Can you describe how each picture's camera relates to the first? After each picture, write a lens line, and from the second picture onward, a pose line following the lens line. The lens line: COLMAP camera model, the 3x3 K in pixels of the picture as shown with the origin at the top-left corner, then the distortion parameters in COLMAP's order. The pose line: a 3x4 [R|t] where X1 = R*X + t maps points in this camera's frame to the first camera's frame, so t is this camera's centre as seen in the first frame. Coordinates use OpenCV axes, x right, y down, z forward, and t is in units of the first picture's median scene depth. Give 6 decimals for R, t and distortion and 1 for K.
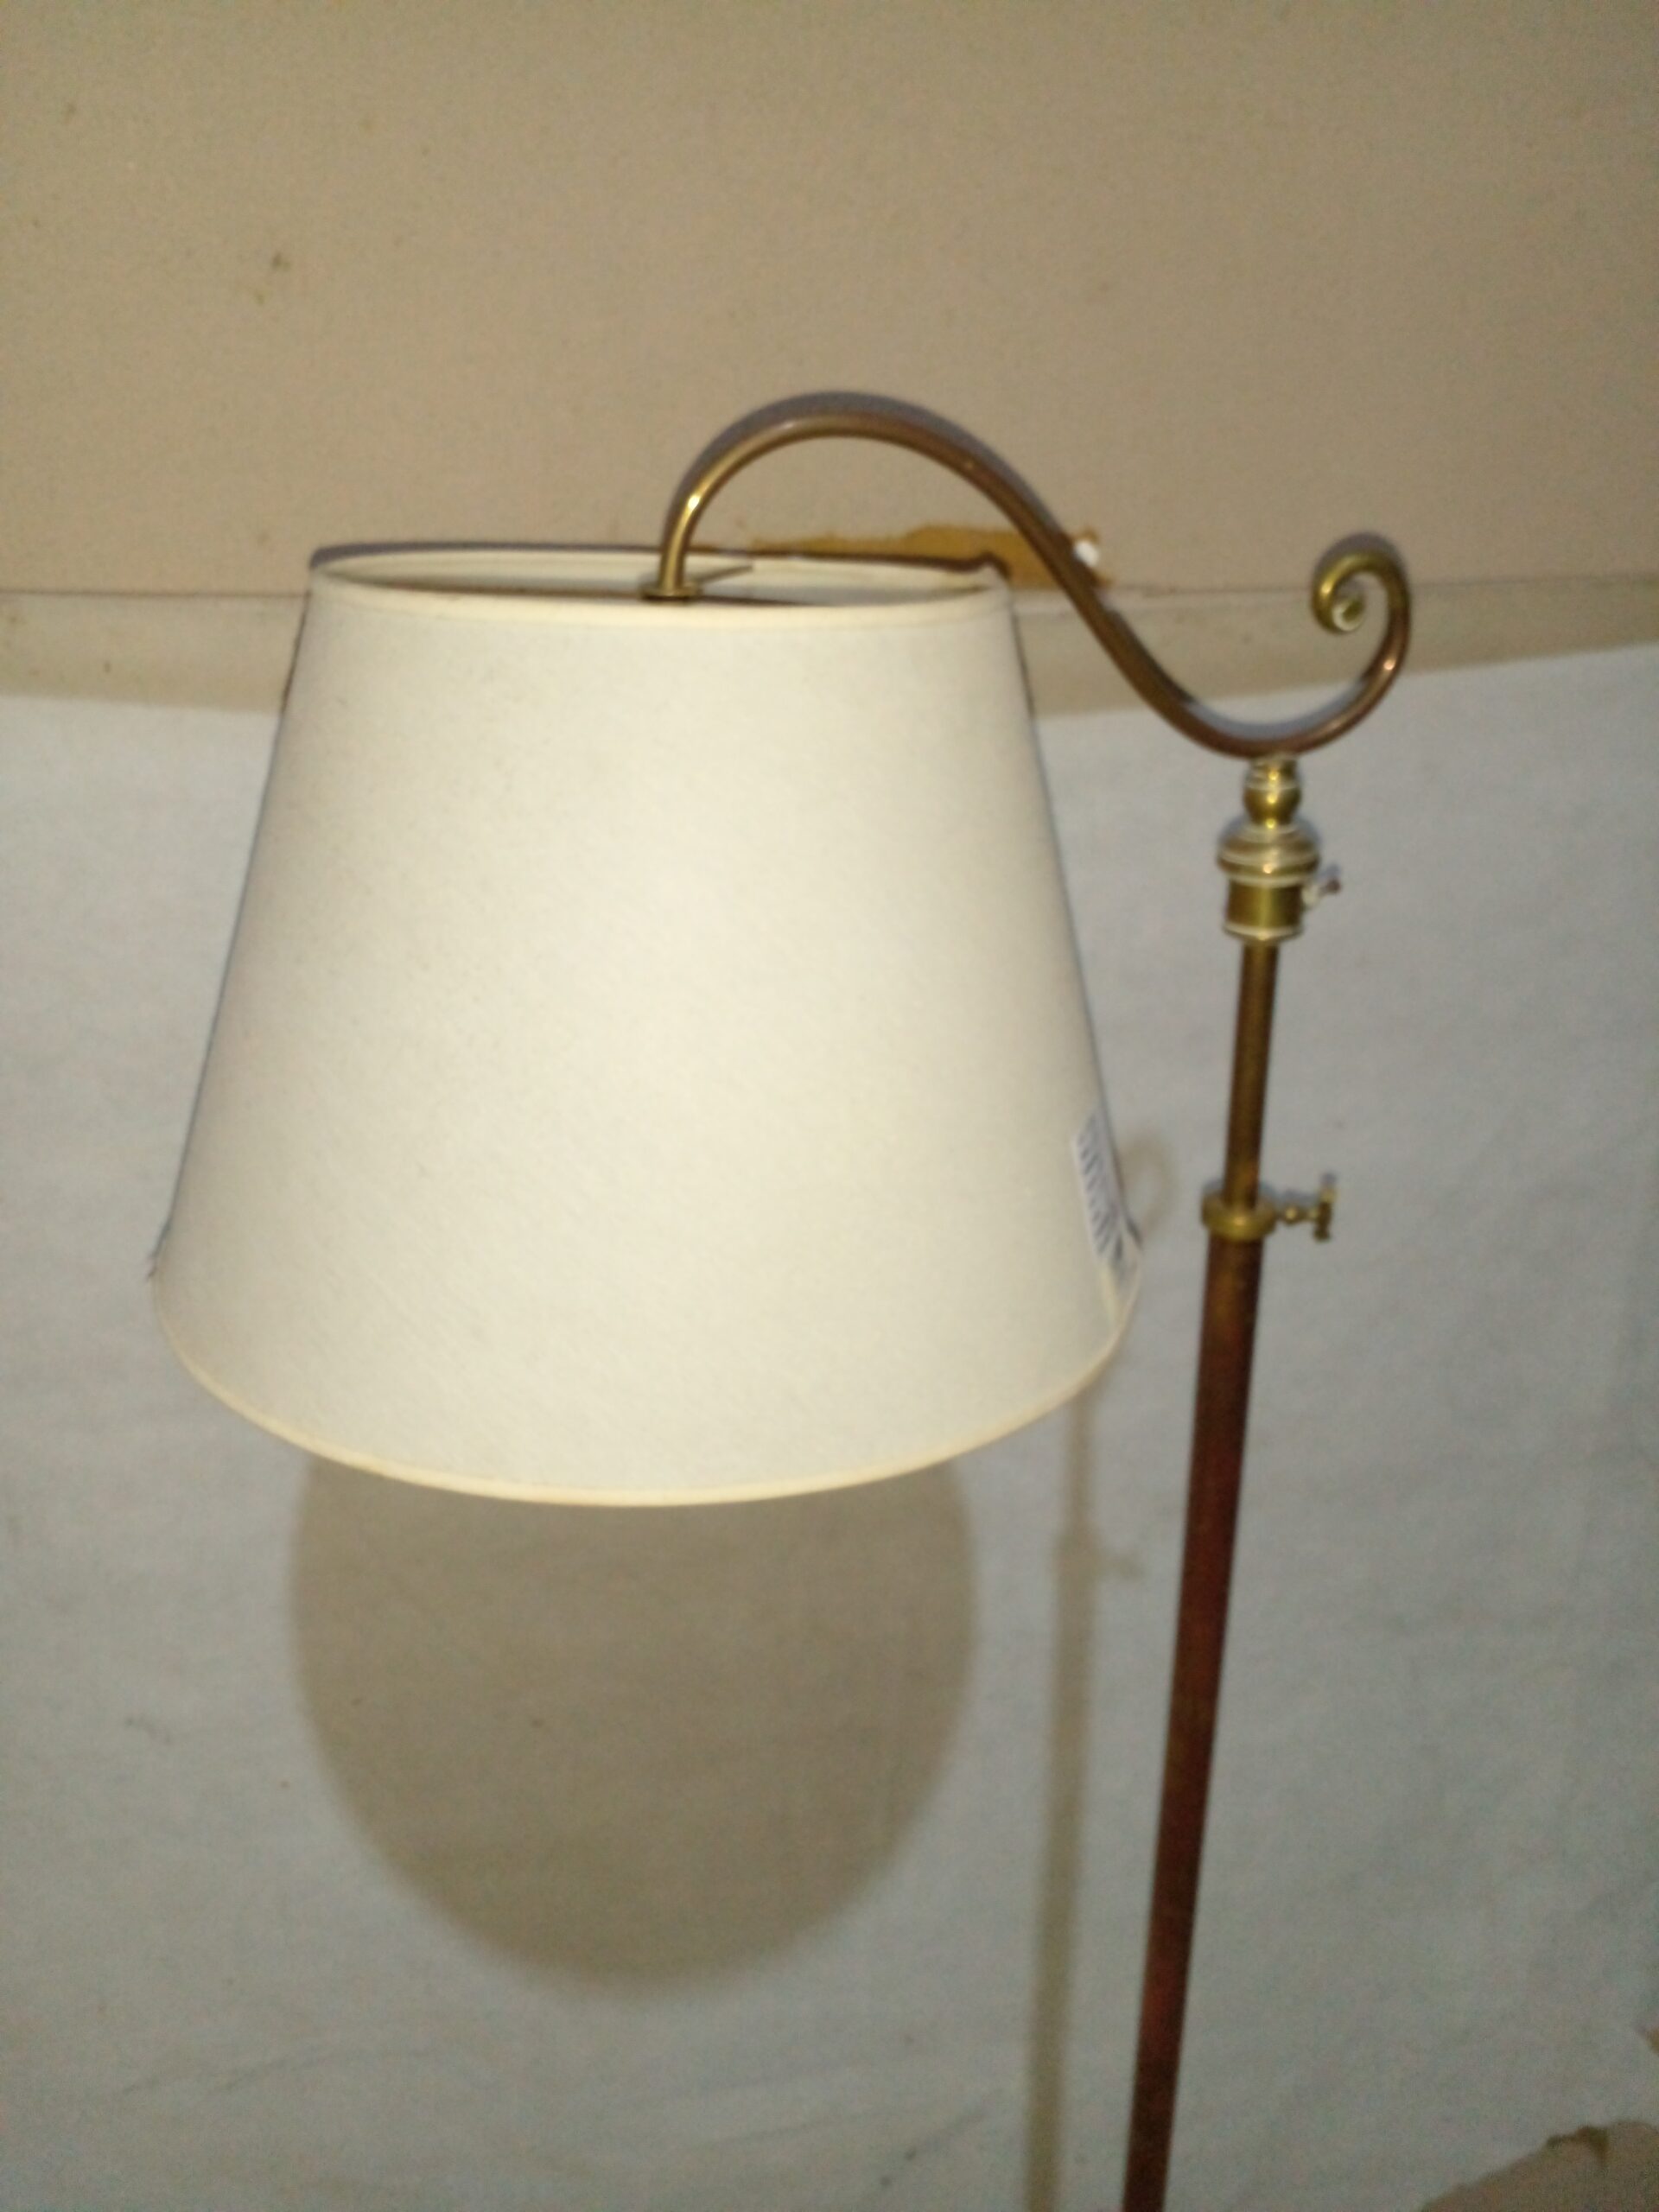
lens RADIAL K [[1825.1, 0, 780.5], [0, 1825.1, 1103.9], [0, 0, 1]] dist [-0.014929, 0.002606]
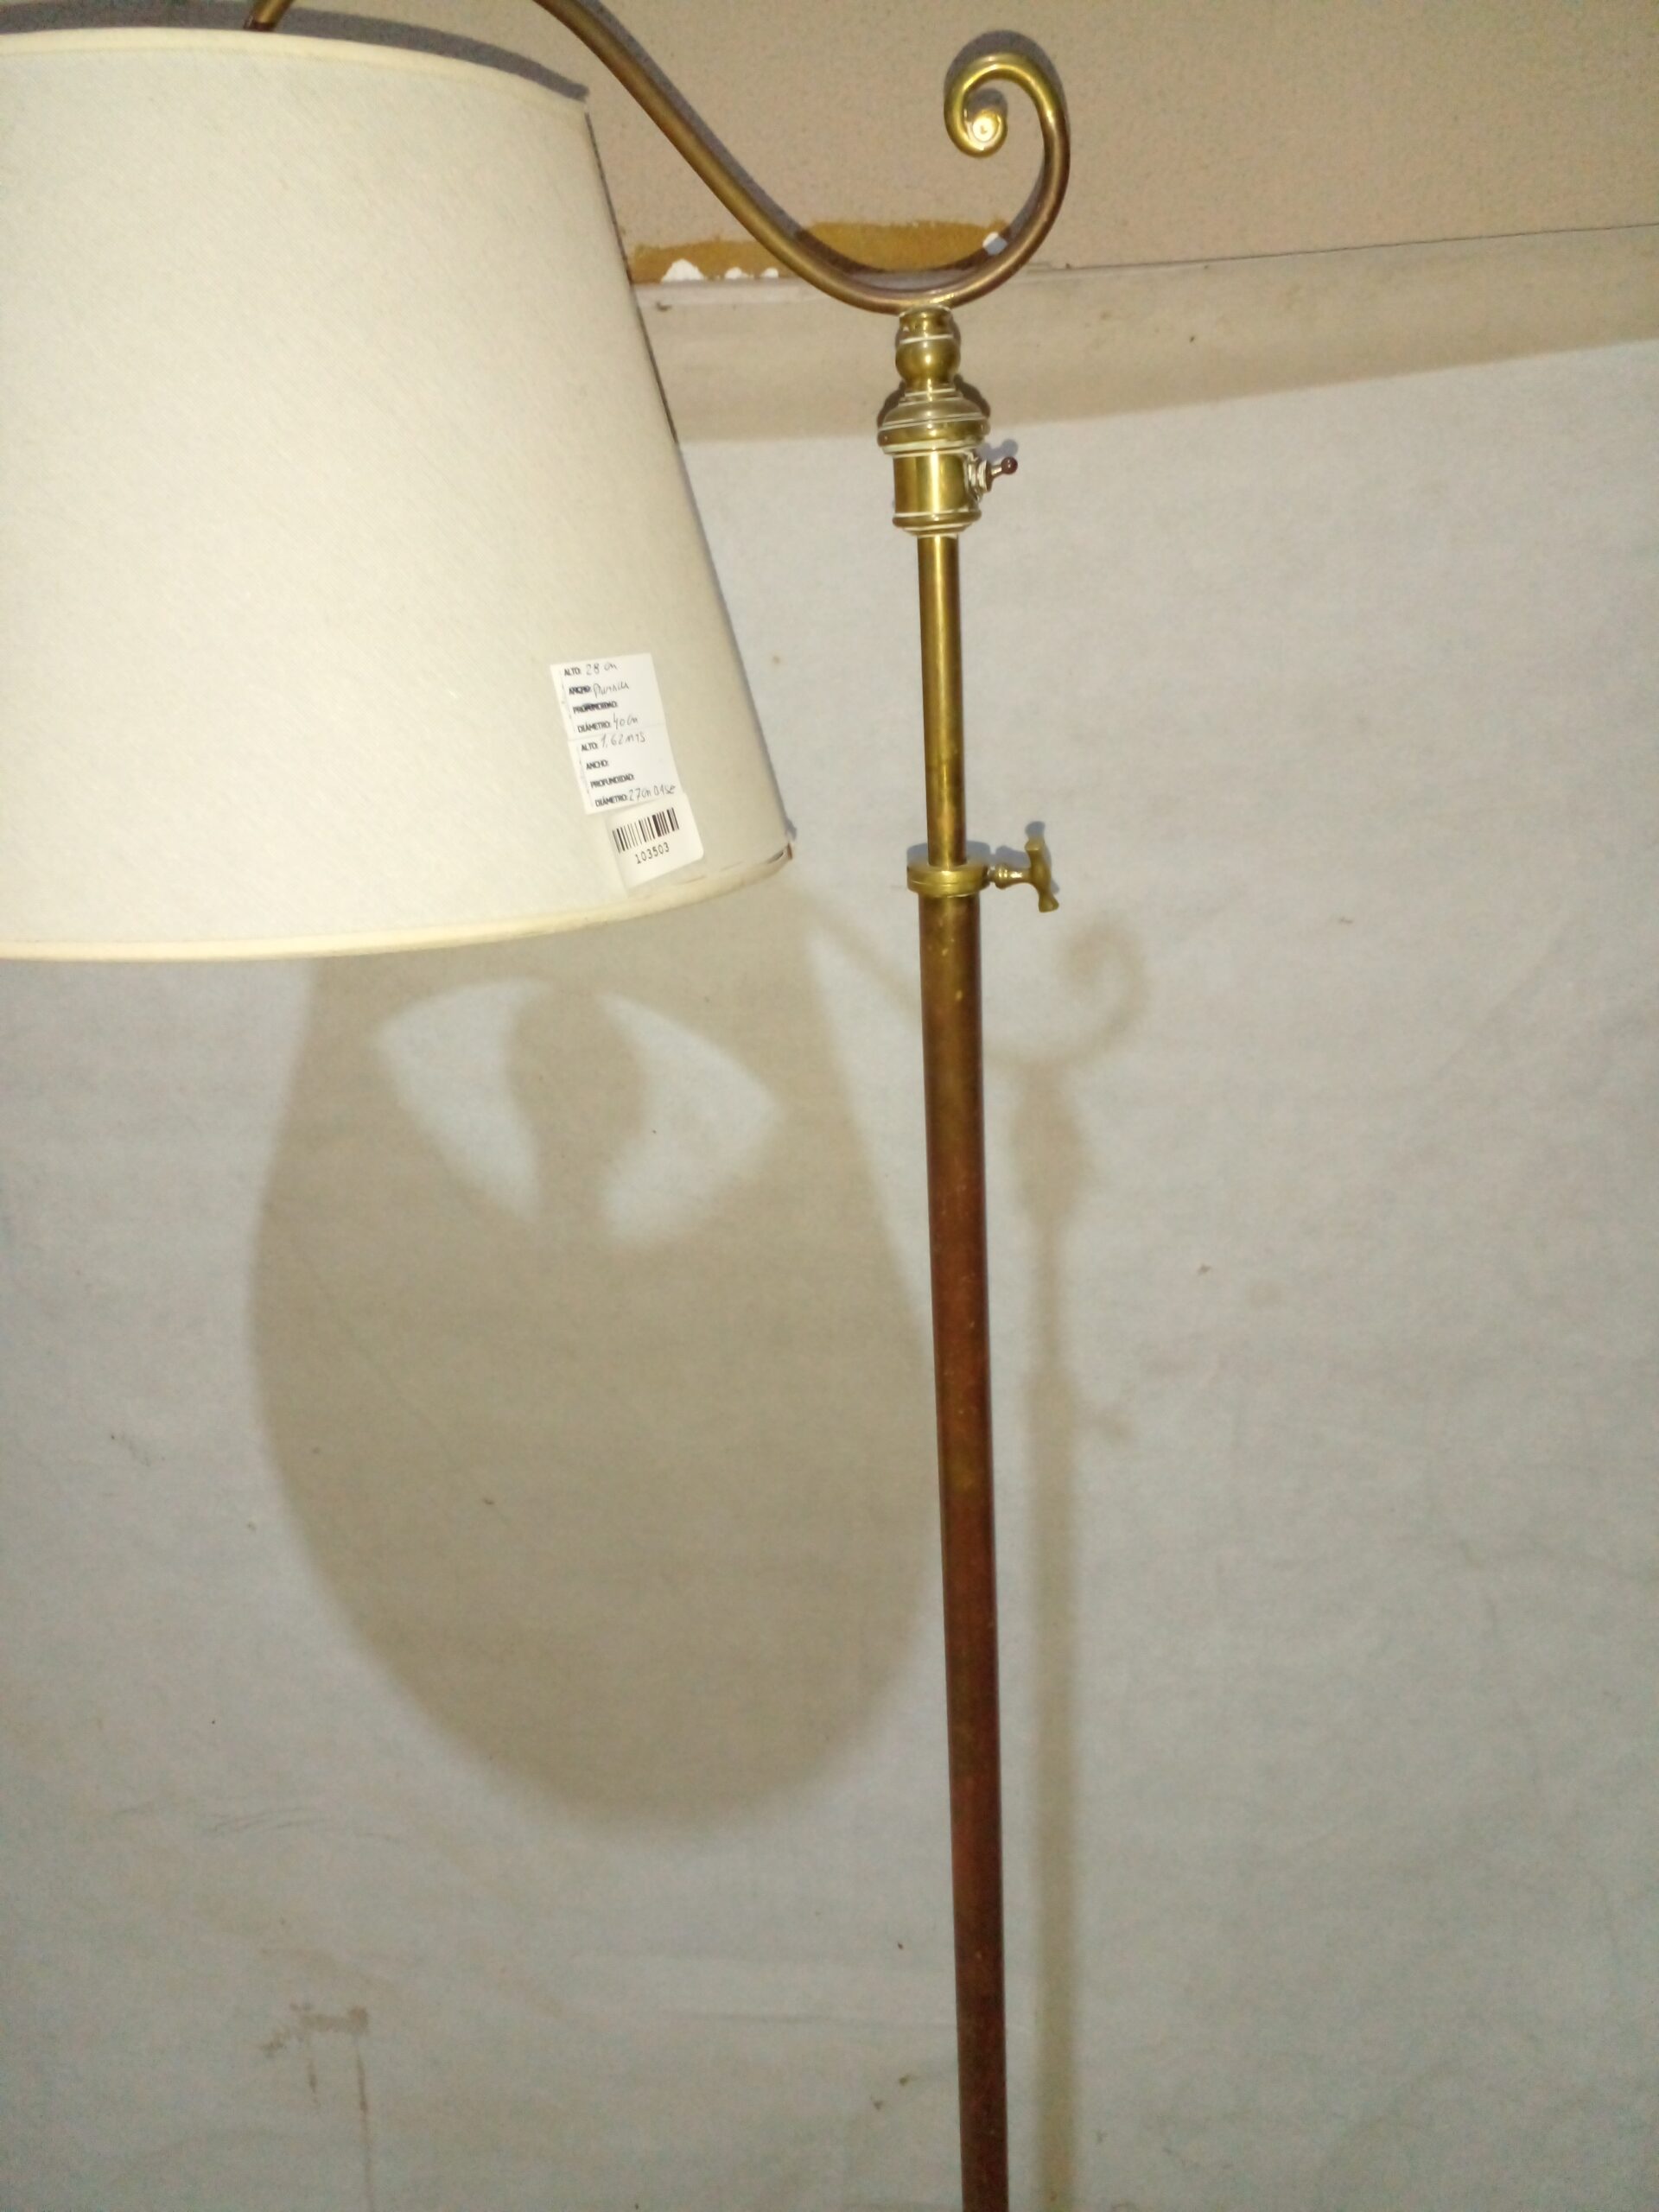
lens RADIAL K [[1752.0, 0, 778.9], [0, 1752.0, 1093.0], [0, 0, 1]] dist [0.074497, -0.138762]
pose [[0.949036, 0.060614, -0.309285, 0.316675], [-0.076228, 0.996341, -0.038642, 0.146985], [0.305811, 0.060249, 0.950184, 0.120652]]
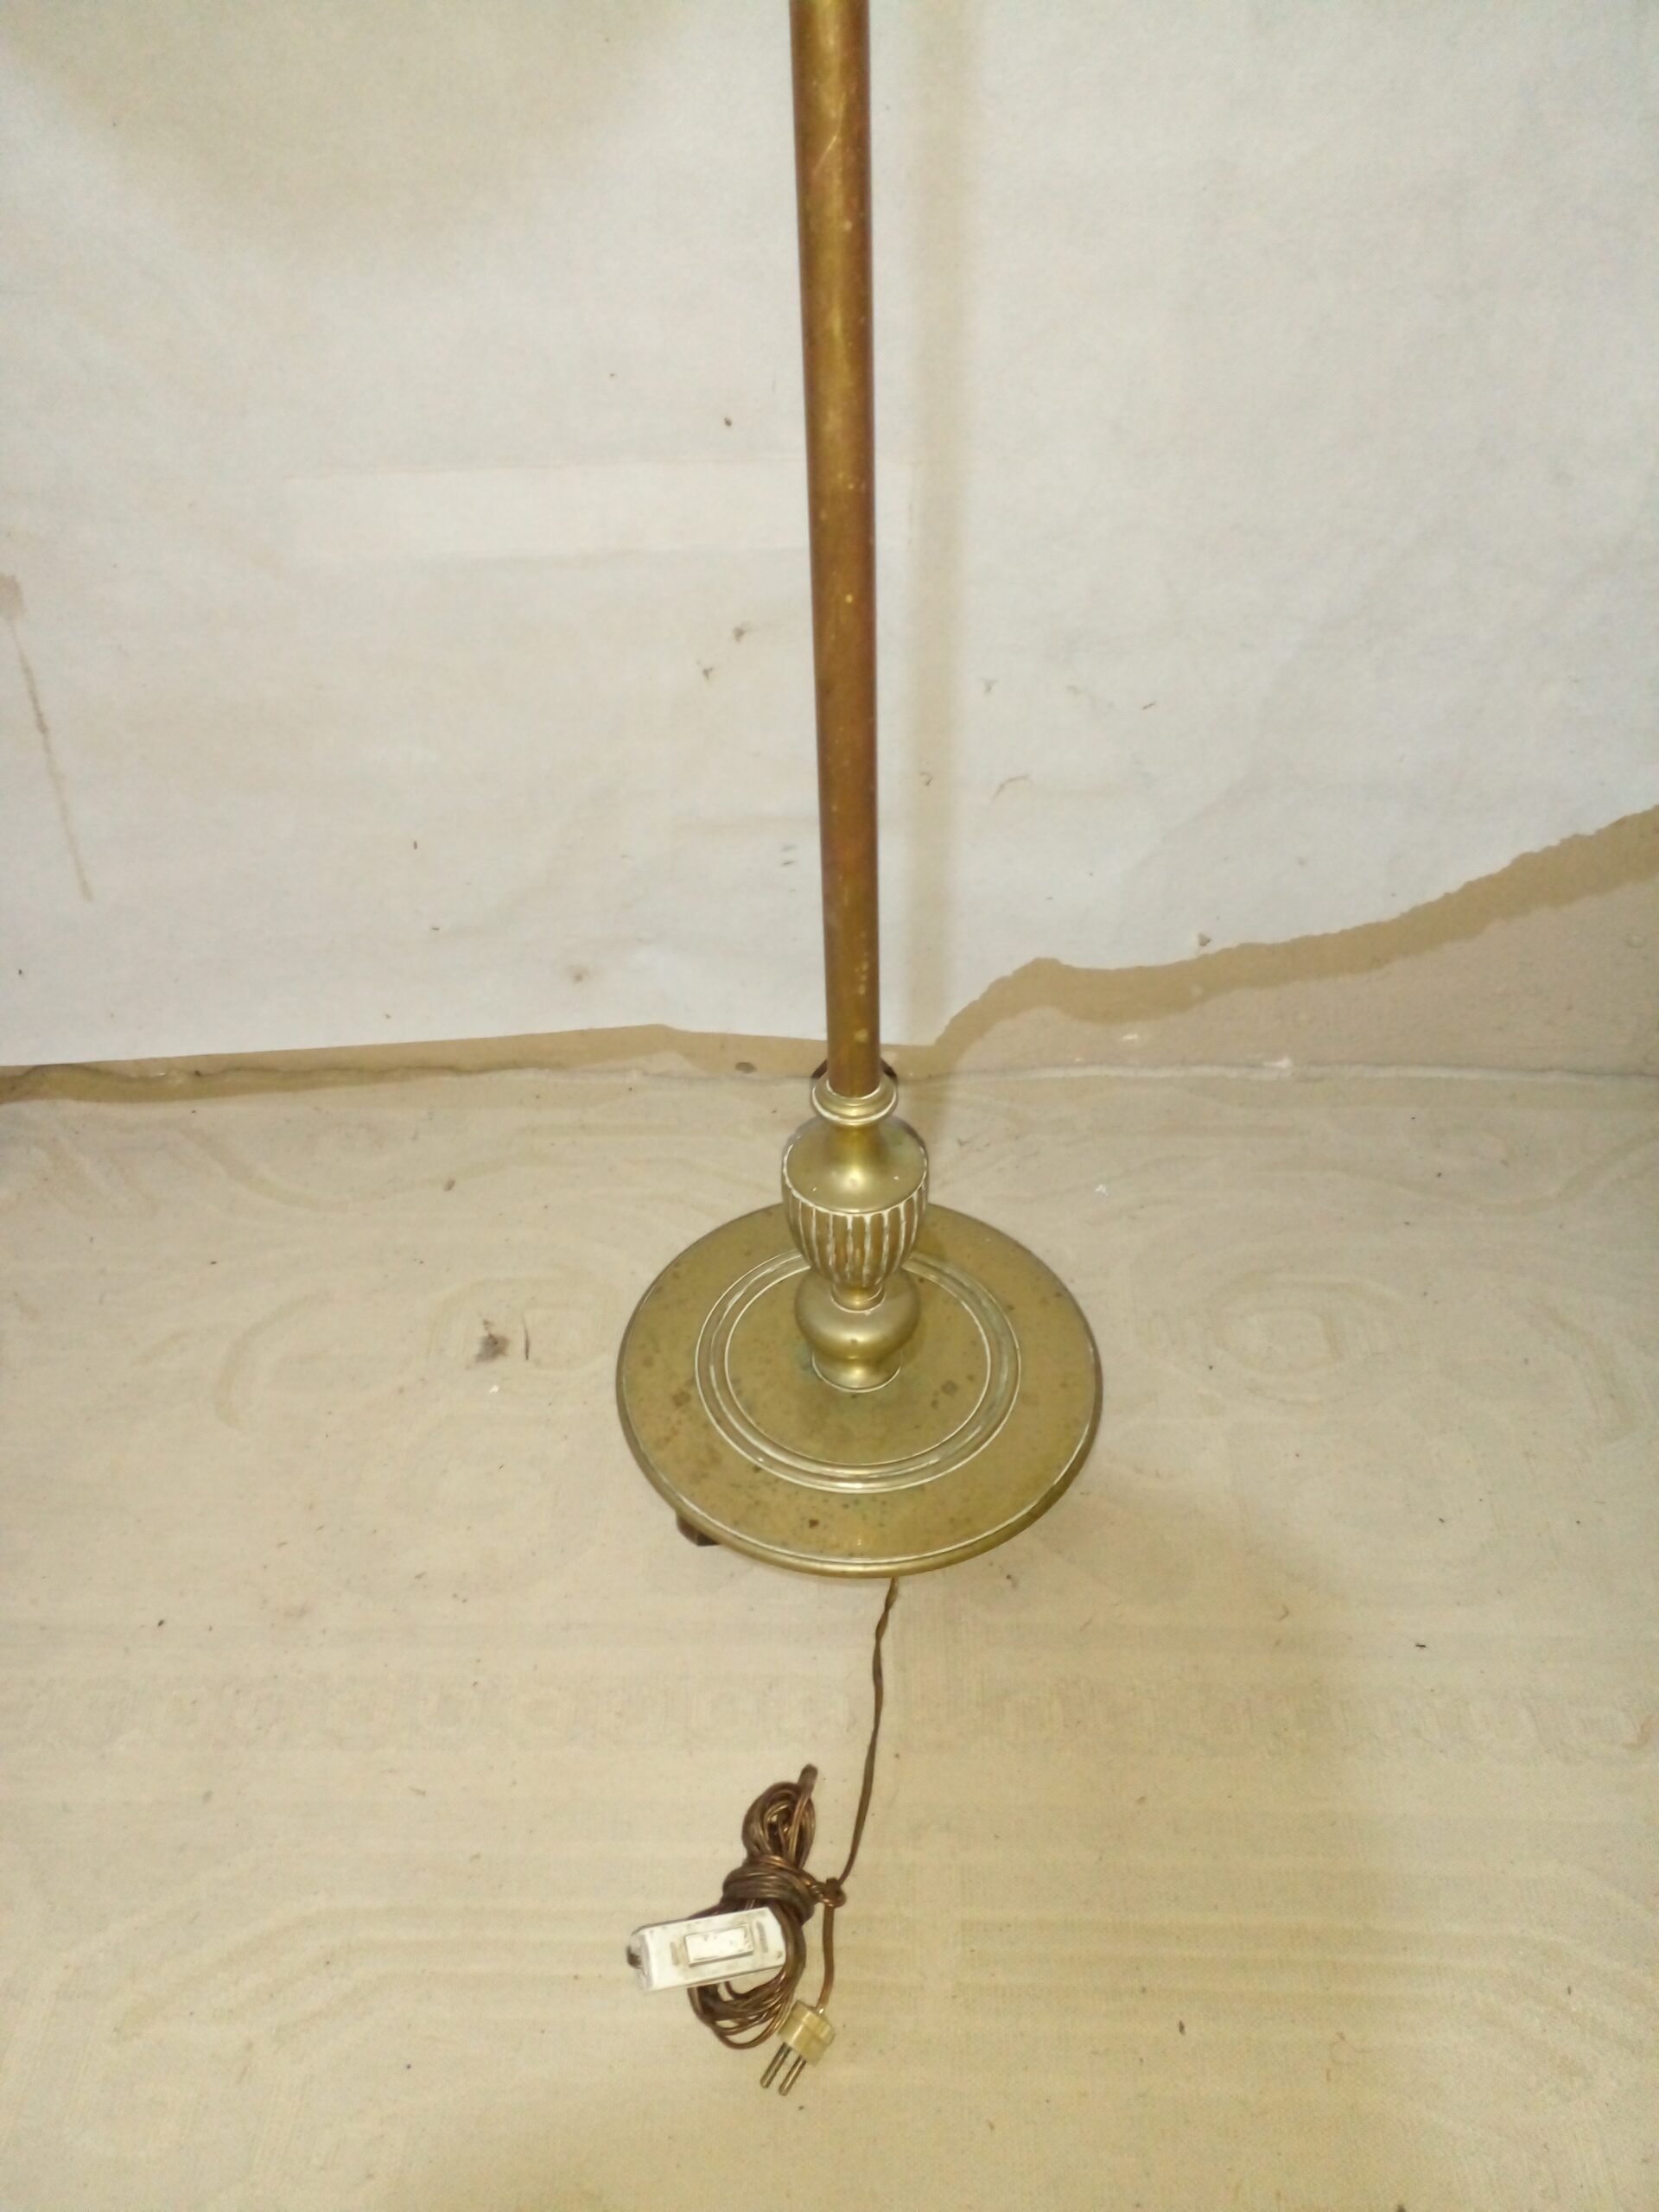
lens RADIAL K [[1752.0, 0, 778.9], [0, 1752.0, 1093.0], [0, 0, 1]] dist [0.074497, -0.138762]
pose [[0.971421, 0.126439, -0.200883, 0.304270], [-0.055458, 0.943791, 0.325859, 0.643366], [0.230793, -0.305405, 0.923830, 0.380469]]
